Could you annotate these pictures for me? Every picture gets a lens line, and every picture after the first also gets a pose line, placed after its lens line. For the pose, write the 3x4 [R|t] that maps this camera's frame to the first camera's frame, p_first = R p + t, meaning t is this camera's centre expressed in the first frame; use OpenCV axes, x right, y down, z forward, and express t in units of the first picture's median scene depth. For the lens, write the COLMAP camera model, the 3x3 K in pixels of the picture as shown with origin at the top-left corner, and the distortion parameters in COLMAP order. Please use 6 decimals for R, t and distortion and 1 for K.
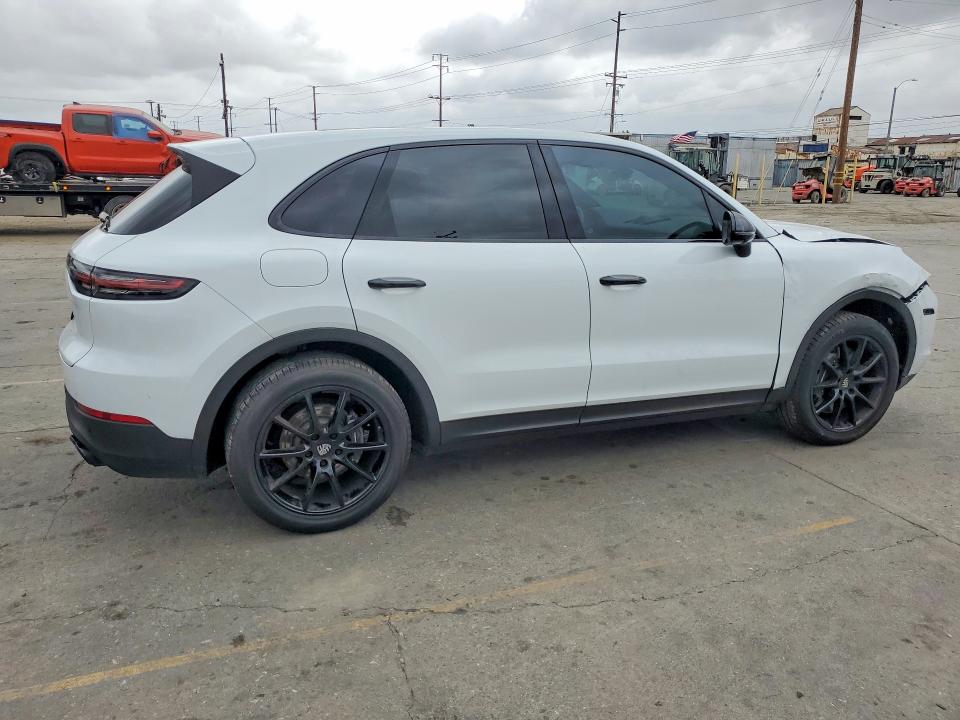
lens RADIAL K [[685.7, 0, 433.1], [0, 685.7, 342.2], [0, 0, 1]] dist [0.013380, 0.000241]
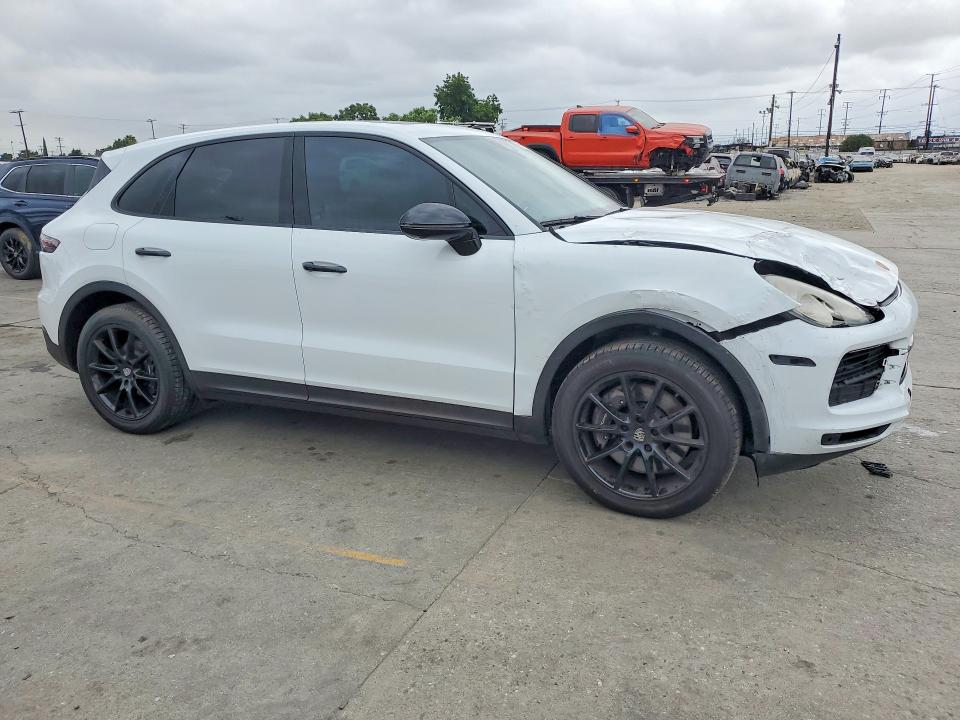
lens RADIAL K [[656.6, 0, 480.0], [0, 656.6, 360.0], [0, 0, 1]] dist [0.007012, -0.002366]
pose [[0.754001, 0.165412, -0.635706, 0.990672], [-0.134377, 0.986150, 0.097215, -0.073428], [0.642982, 0.012124, 0.765785, 0.368083]]
